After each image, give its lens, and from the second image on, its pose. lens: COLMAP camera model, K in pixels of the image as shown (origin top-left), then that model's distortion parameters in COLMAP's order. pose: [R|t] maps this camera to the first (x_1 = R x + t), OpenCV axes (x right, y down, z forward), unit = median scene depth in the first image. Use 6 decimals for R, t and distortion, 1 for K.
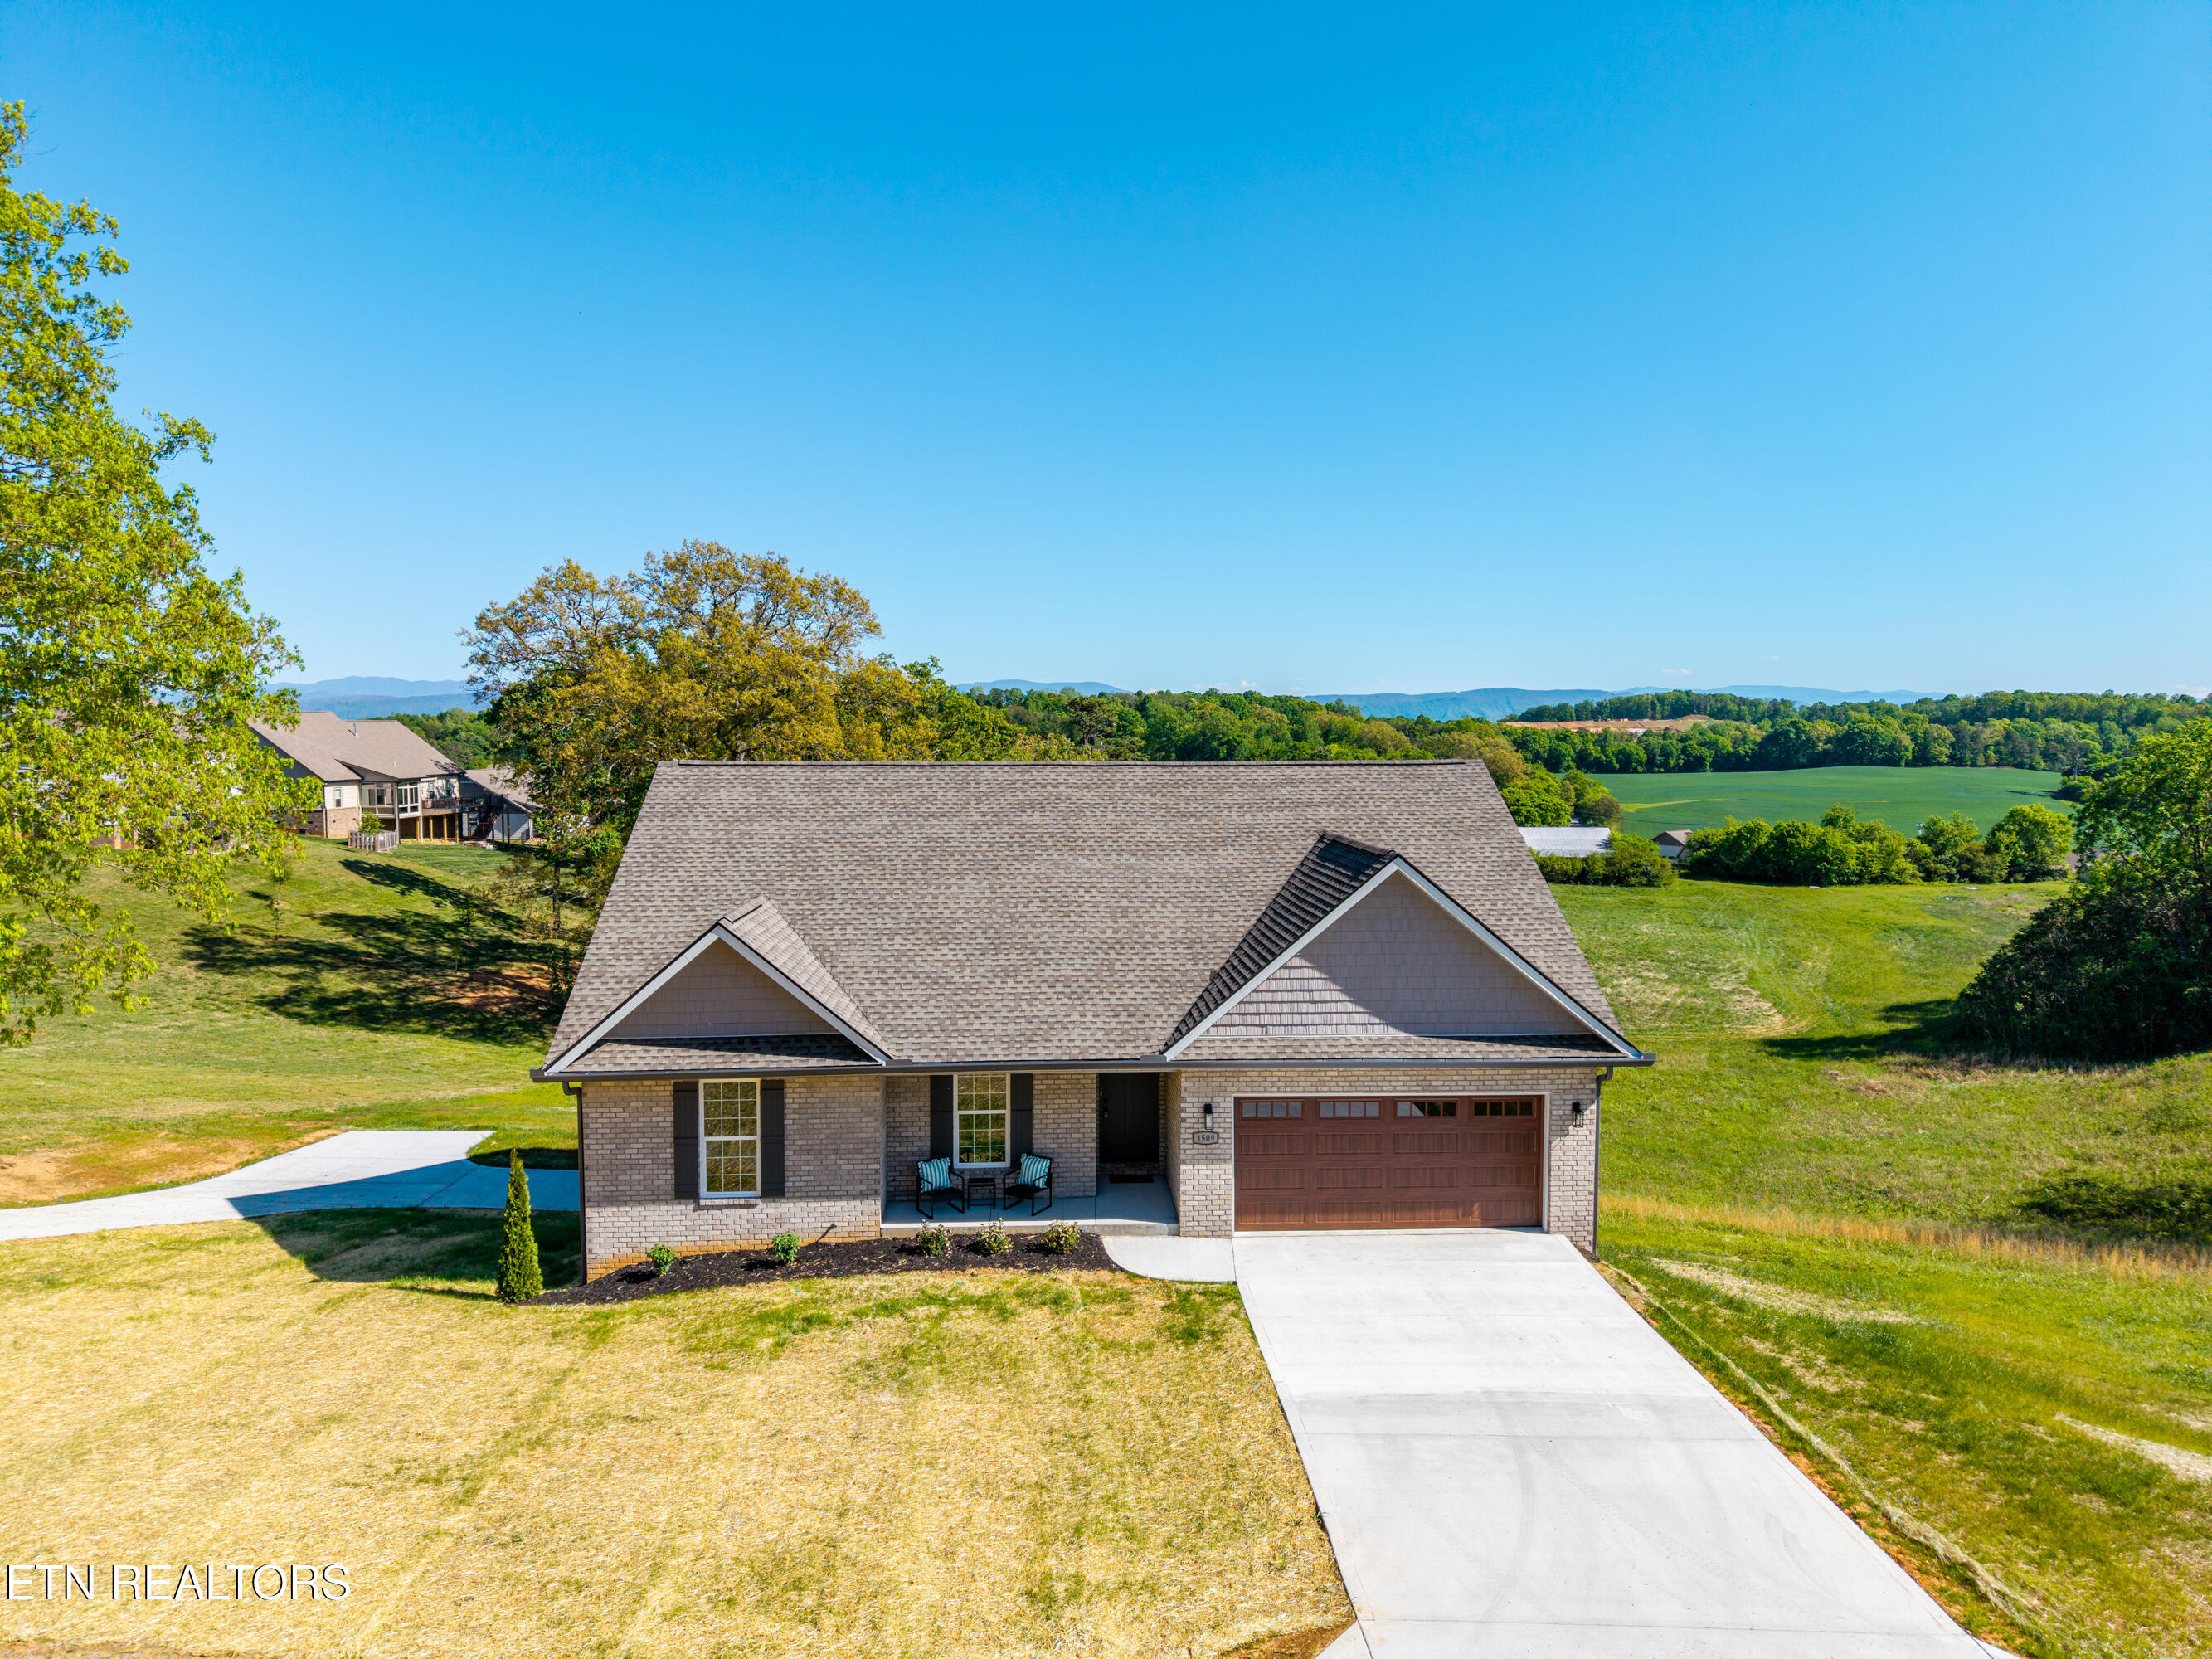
lens RADIAL K [[1468.1, 0, 1113.6], [0, 1468.1, 846.0], [0, 0, 1]] dist [0.051456, -0.061128]
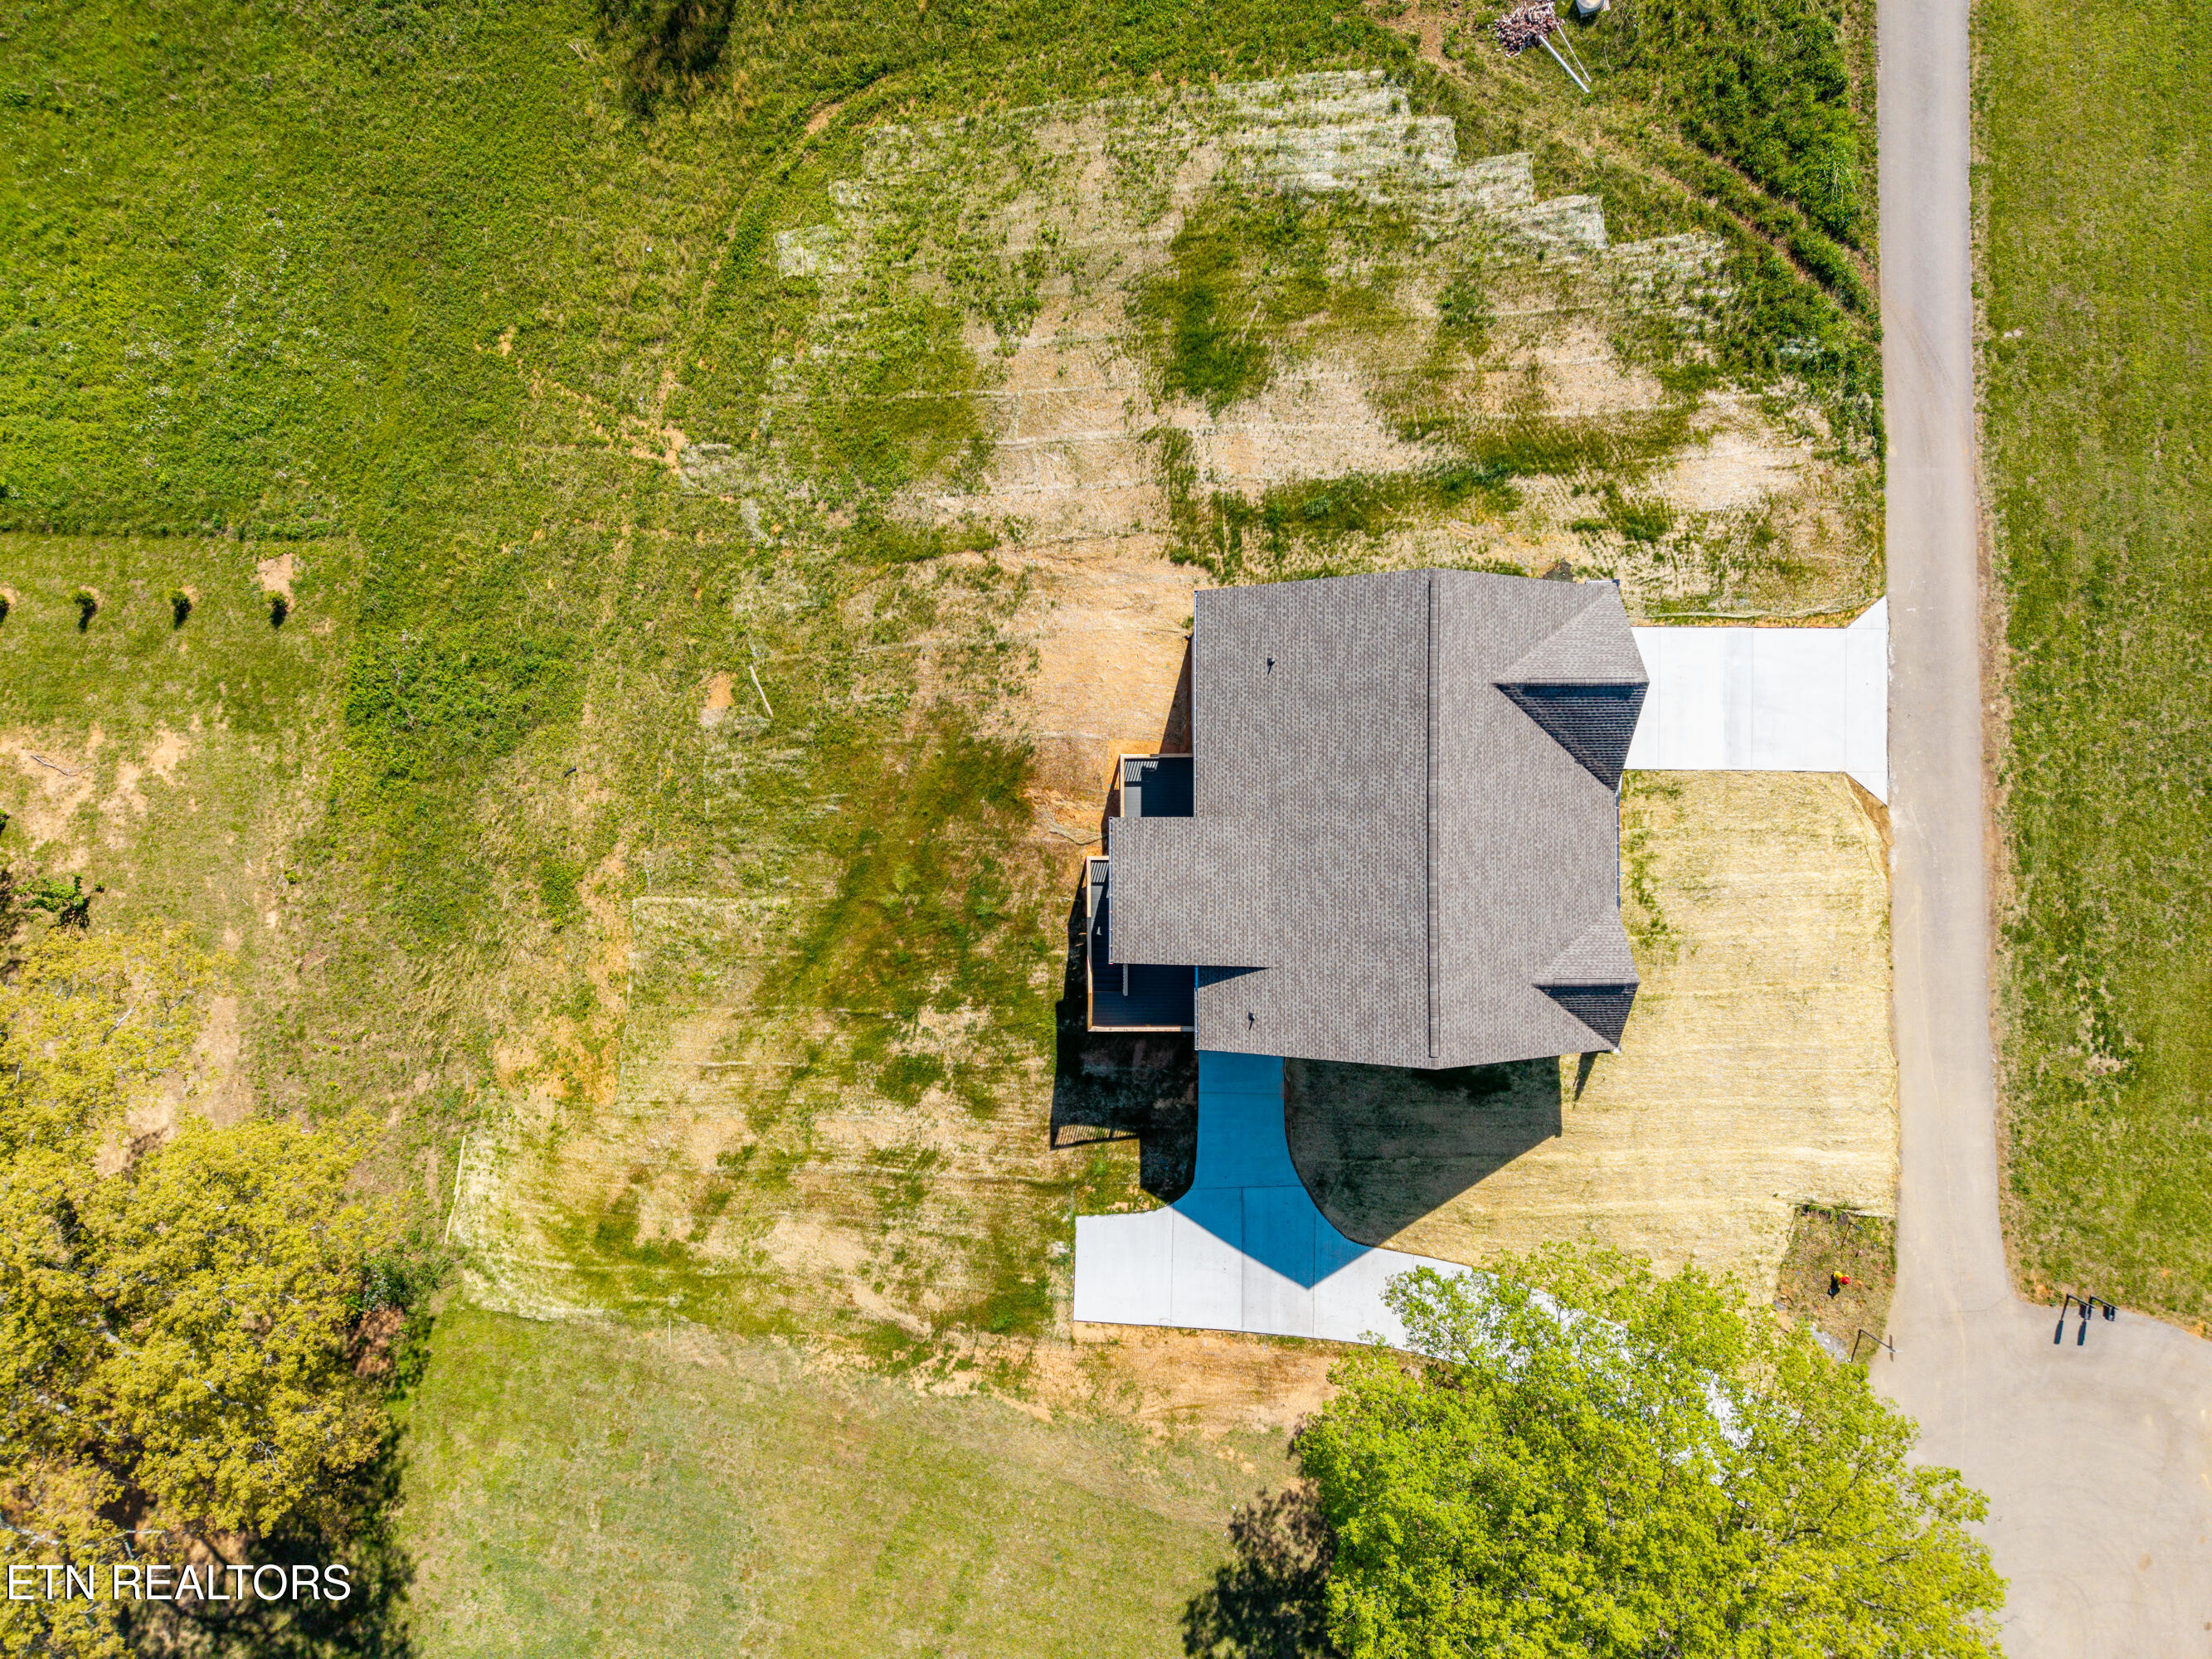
lens RADIAL K [[1468.1, 0, 1095.4], [0, 1468.1, 835.2], [0, 0, 1]] dist [0.051456, -0.061128]
pose [[0.058910, -0.998254, 0.004401, -0.094023], [0.053709, 0.007571, 0.998528, -2.205470], [-0.996817, -0.058587, 0.054061, 1.656682]]
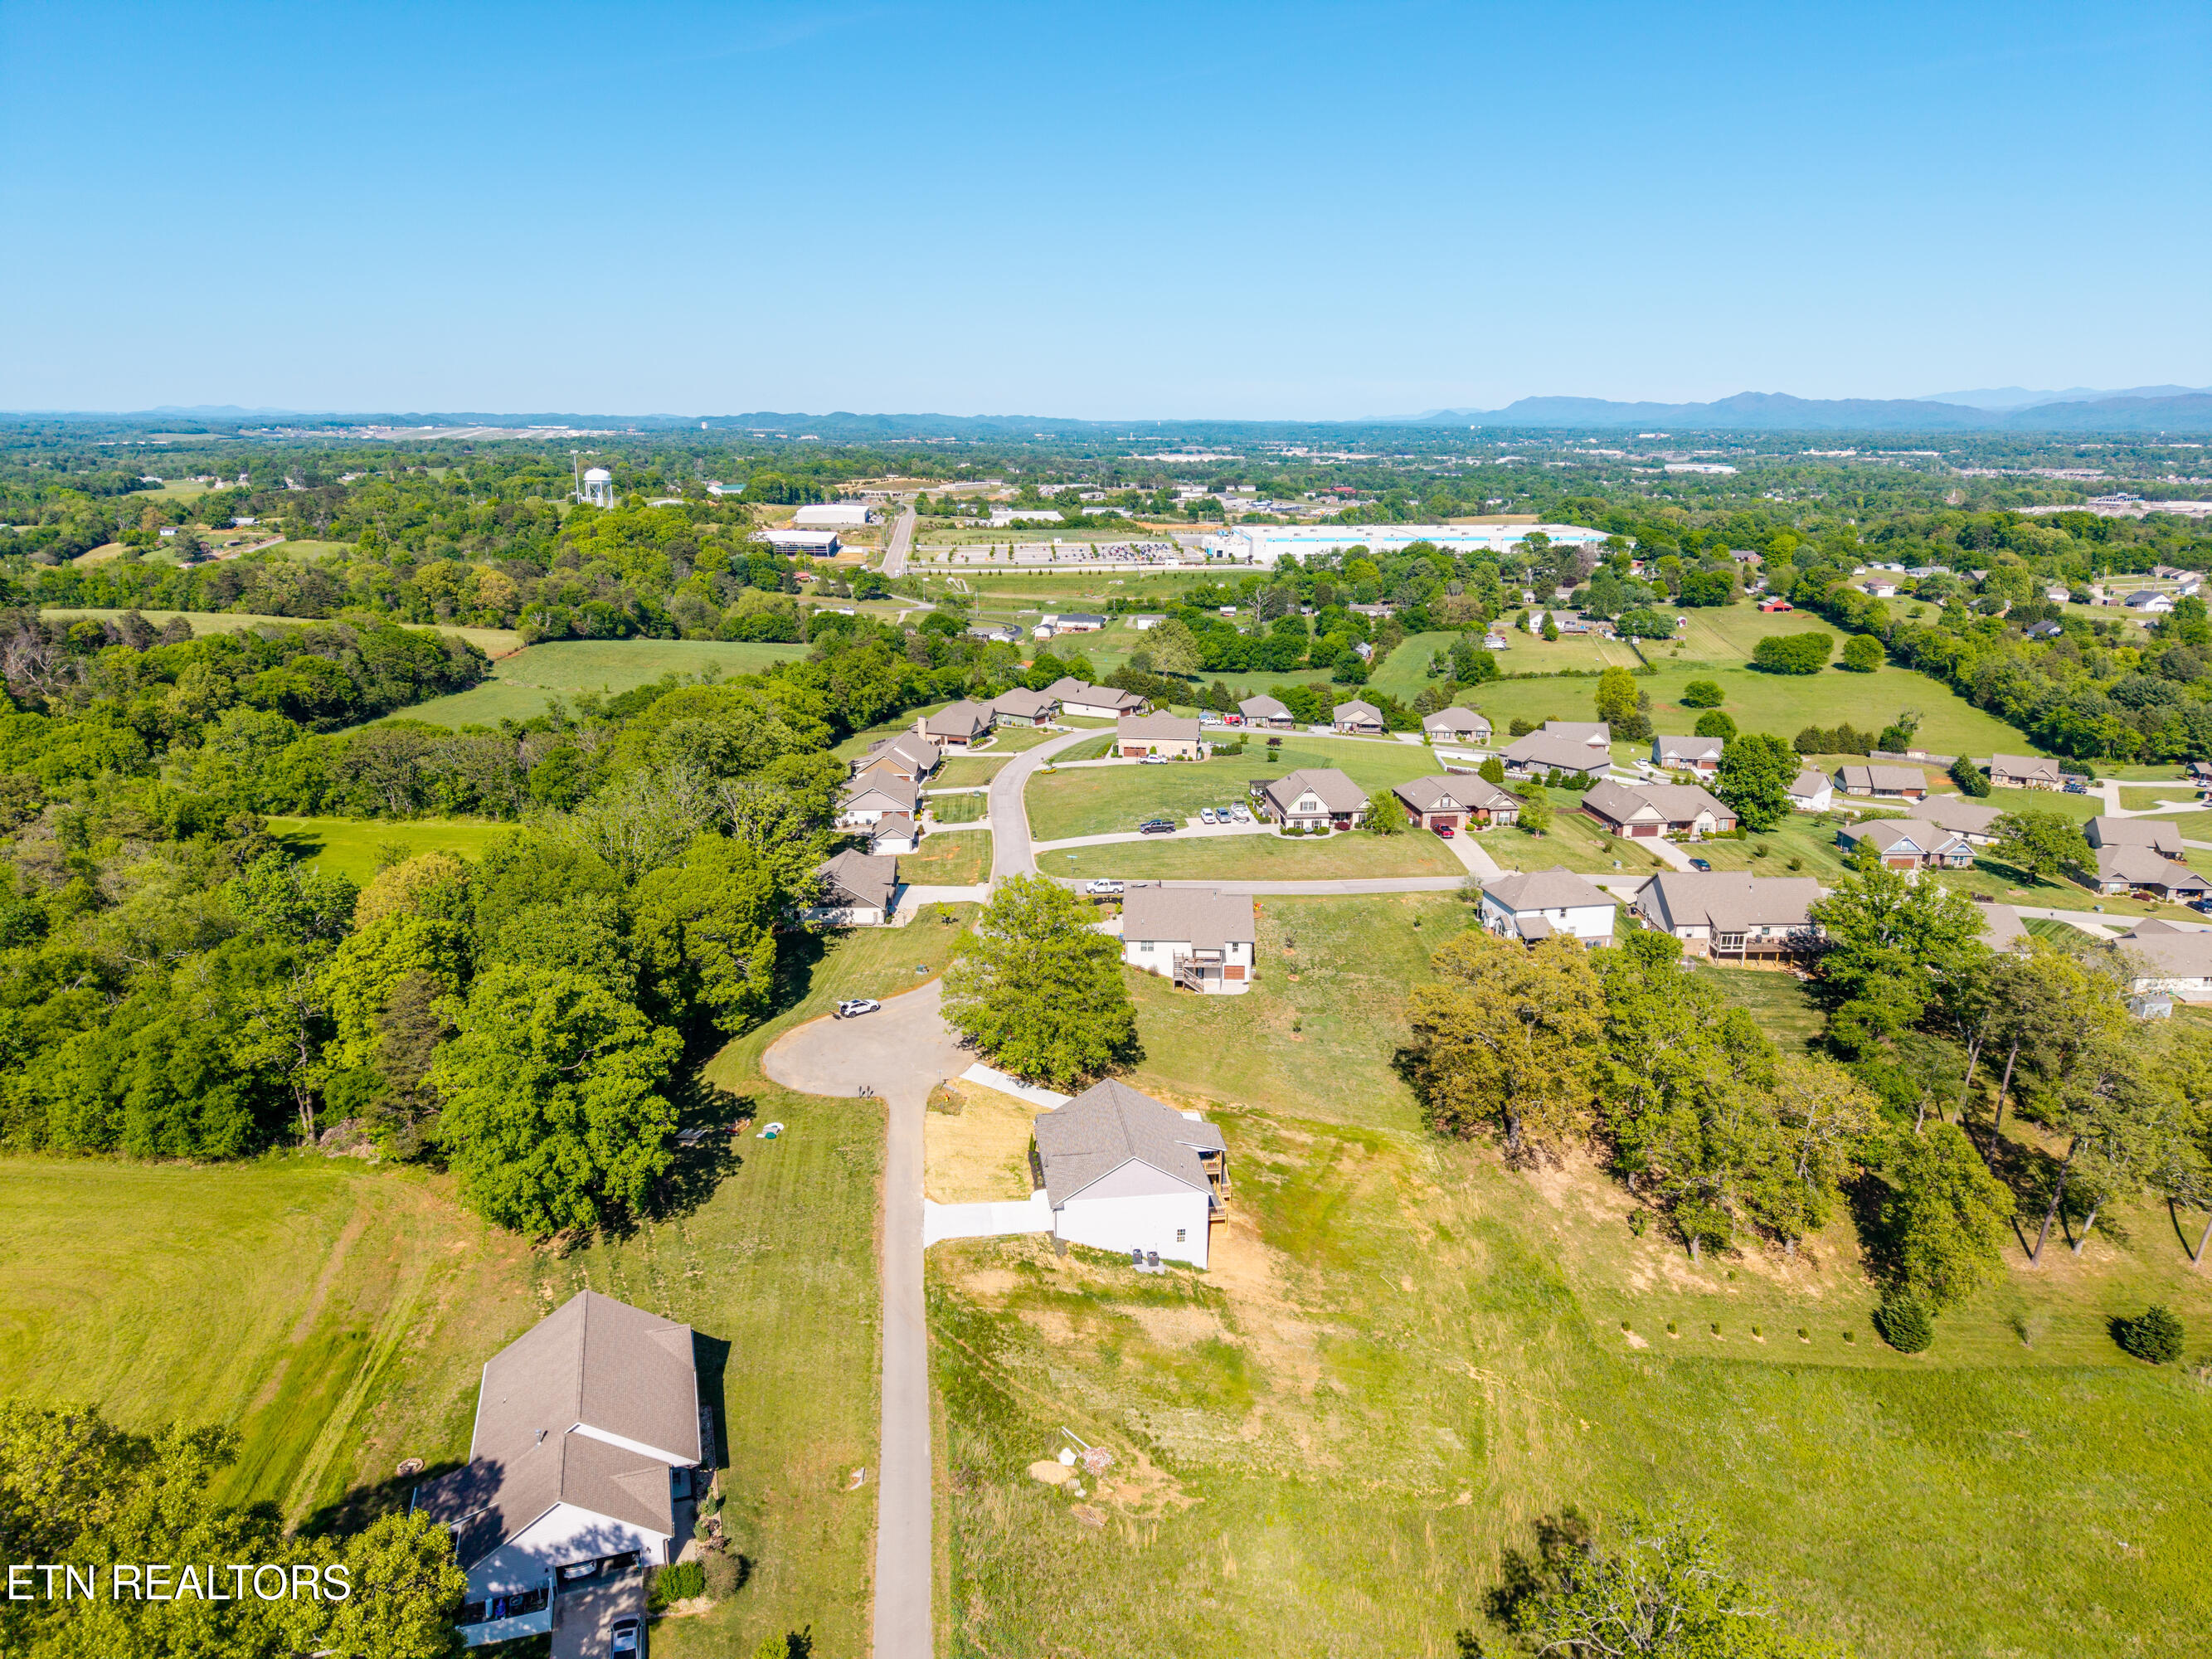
lens RADIAL K [[1468.1, 0, 1111.6], [0, 1468.1, 851.7], [0, 0, 1]] dist [0.051456, -0.061128]
pose [[0.084766, 0.284064, -0.955051, 5.496792], [-0.081753, 0.957252, 0.277463, -2.820354], [0.993041, 0.054559, 0.104365, 0.546875]]
